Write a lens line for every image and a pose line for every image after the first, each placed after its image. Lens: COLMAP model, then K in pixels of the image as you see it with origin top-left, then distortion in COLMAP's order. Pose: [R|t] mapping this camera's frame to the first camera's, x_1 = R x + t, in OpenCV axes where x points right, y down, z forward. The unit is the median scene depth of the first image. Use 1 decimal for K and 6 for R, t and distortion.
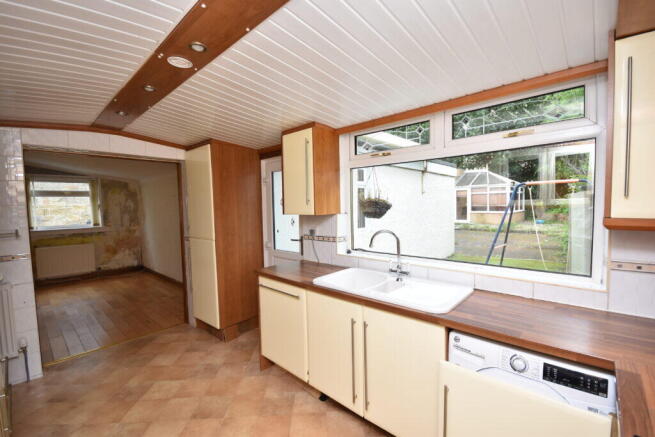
lens RADIAL K [[288.8, 0, 336.3], [0, 288.8, 219.9], [0, 0, 1]] dist [0.001097, -0.003522]
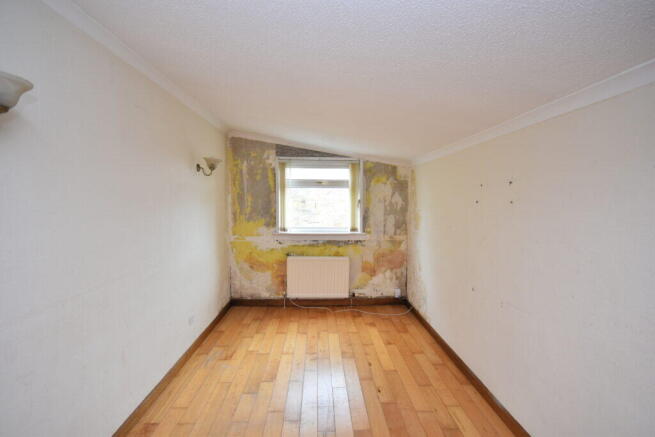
lens RADIAL K [[288.8, 0, 332.7], [0, 288.8, 222.0], [0, 0, 1]] dist [0.001097, -0.003522]
pose [[0.701897, 0.082610, -0.707472, -0.388361], [-0.061282, 0.996572, 0.055568, -0.035481], [0.709637, 0.004352, 0.704554, 0.486427]]
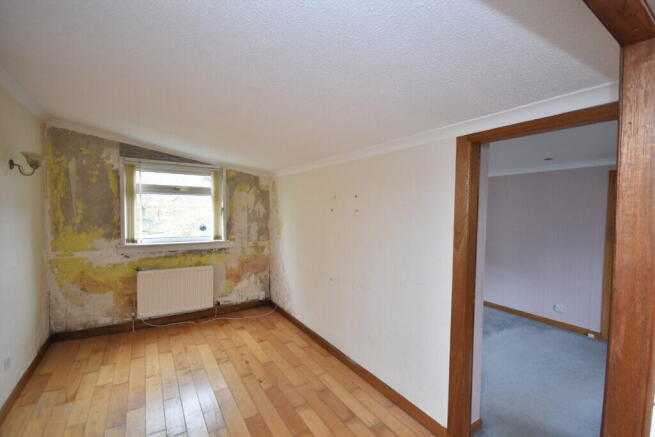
lens RADIAL K [[288.8, 0, 336.3], [0, 288.8, 221.1], [0, 0, 1]] dist [0.001097, -0.003522]
pose [[0.966546, 0.047388, -0.252079, -0.395212], [-0.050674, 0.998694, -0.006554, -0.031096], [0.251439, 0.019108, 0.967685, 0.417211]]
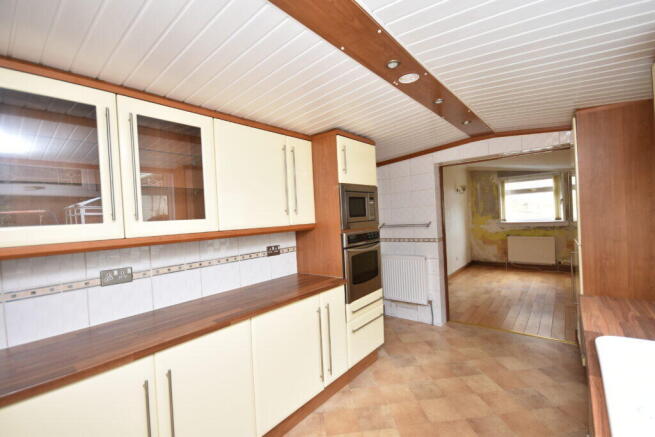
lens RADIAL K [[288.8, 0, 331.3], [0, 288.8, 222.4], [0, 0, 1]] dist [0.001097, -0.003522]
pose [[0.041437, 0.039461, -0.998362, 0.144781], [-0.002732, 0.999221, 0.039381, -0.008411], [0.999137, 0.001096, 0.041513, 0.163150]]
